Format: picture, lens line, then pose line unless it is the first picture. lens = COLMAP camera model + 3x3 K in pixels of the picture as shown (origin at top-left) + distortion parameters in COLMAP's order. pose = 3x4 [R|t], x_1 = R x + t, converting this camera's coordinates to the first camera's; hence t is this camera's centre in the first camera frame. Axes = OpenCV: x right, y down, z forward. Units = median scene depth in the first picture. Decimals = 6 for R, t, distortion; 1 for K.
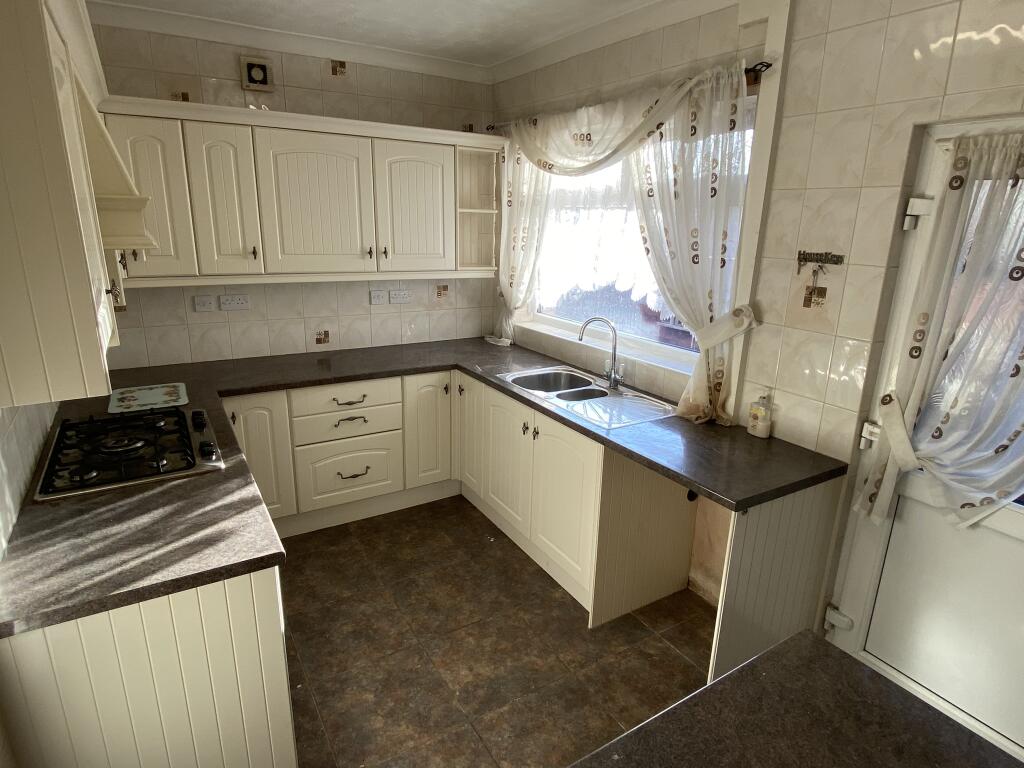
lens RADIAL K [[584.2, 0, 519.0], [0, 584.2, 389.3], [0, 0, 1]] dist [0.050704, -0.037362]
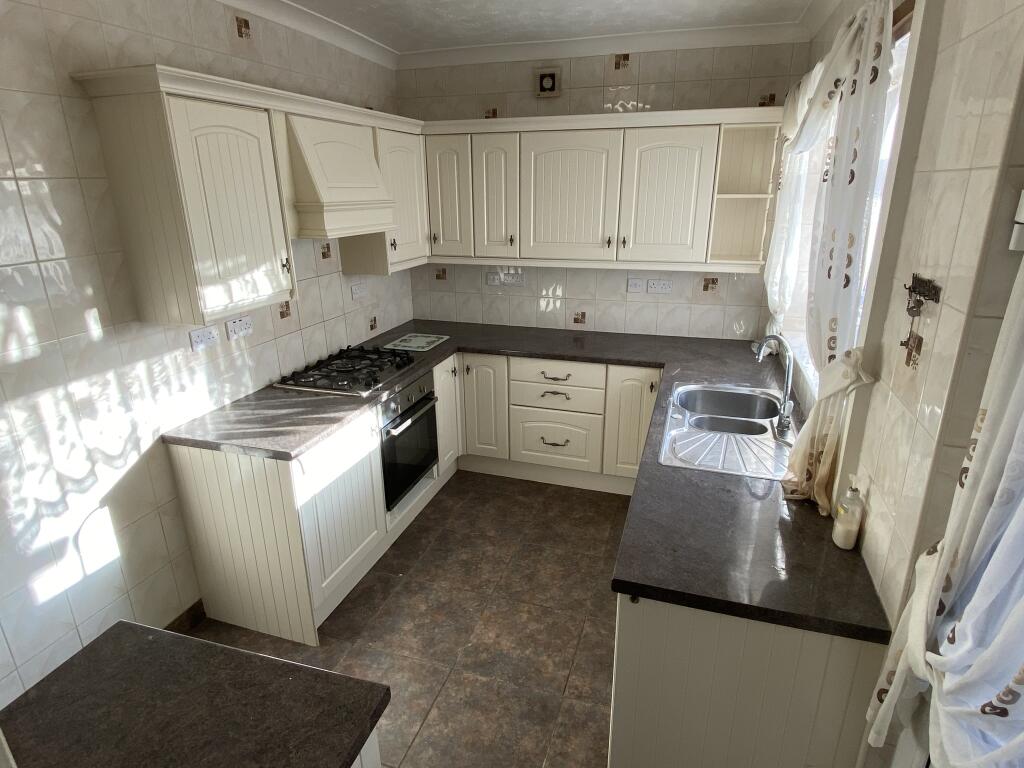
lens RADIAL K [[584.2, 0, 511.6], [0, 584.2, 391.8], [0, 0, 1]] dist [0.050704, -0.037362]
pose [[0.652870, 0.223872, -0.723631, 0.471633], [-0.192929, 0.972966, 0.126946, -0.078370], [0.732488, 0.056731, 0.678412, 0.200368]]
